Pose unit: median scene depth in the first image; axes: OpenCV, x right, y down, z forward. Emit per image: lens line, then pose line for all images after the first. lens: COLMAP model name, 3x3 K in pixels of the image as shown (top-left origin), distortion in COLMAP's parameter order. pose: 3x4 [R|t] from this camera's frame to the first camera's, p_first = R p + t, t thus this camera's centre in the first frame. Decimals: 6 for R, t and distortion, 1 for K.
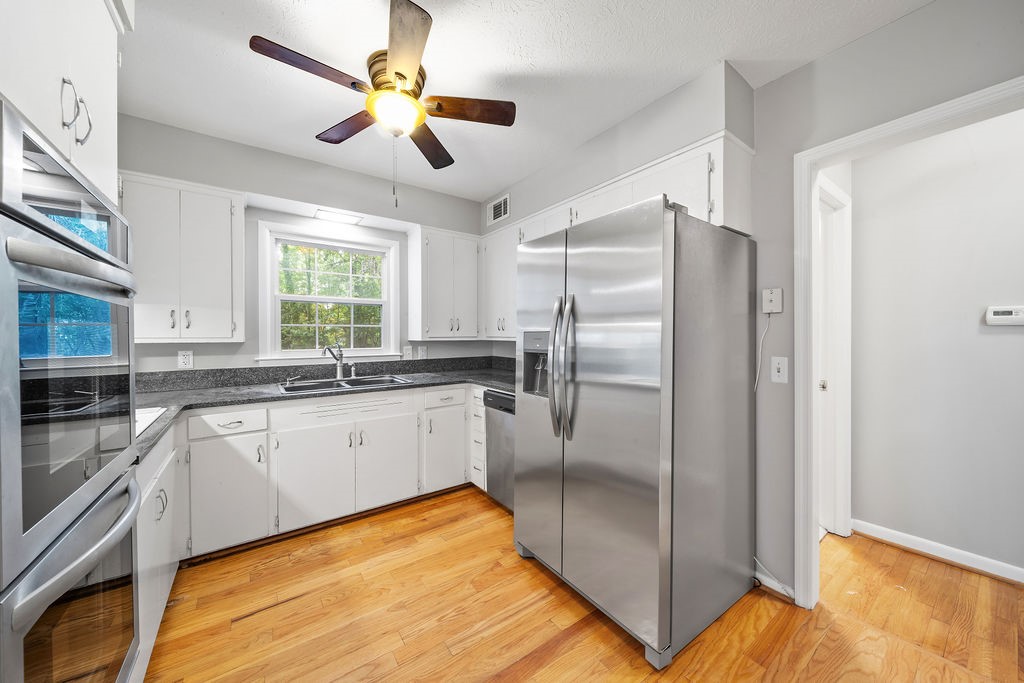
lens RADIAL K [[367.4, 0, 517.1], [0, 367.4, 338.8], [0, 0, 1]] dist [-0.001117, -0.000425]
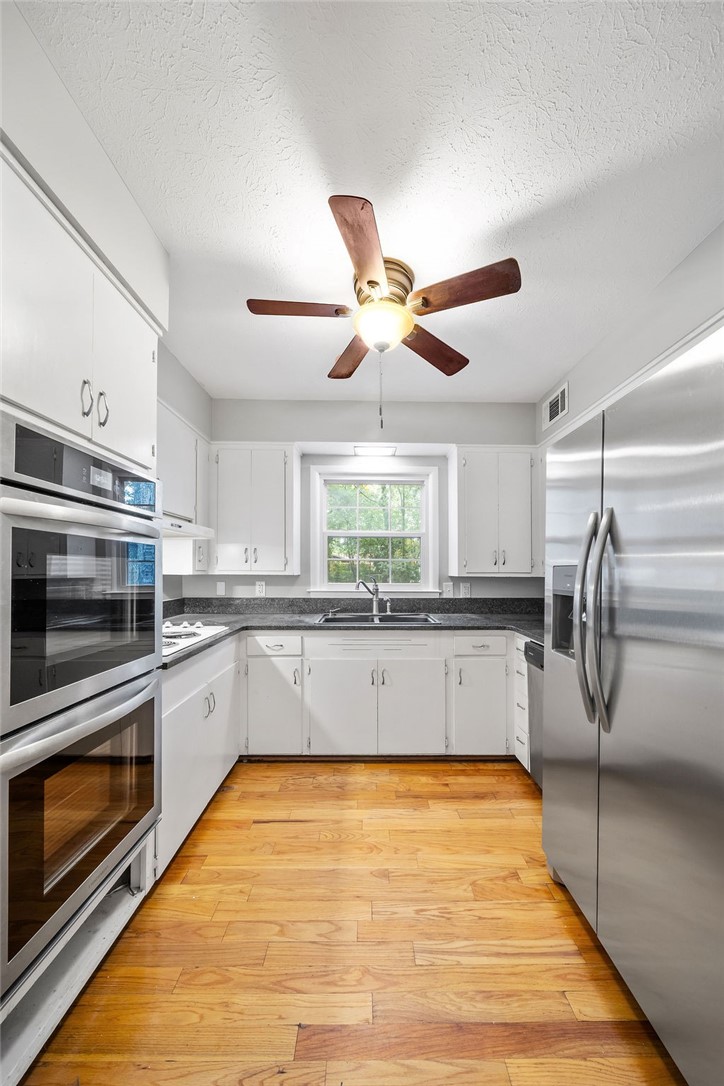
lens RADIAL K [[405.1, 0, 365.0], [0, 405.1, 566.2], [0, 0, 1]] dist [0.001356, -0.002702]
pose [[0.812257, 0.000915, -0.583299, 0.159745], [-0.013126, 0.999774, -0.016710, -0.000049], [0.583152, 0.021229, 0.812085, 0.119437]]
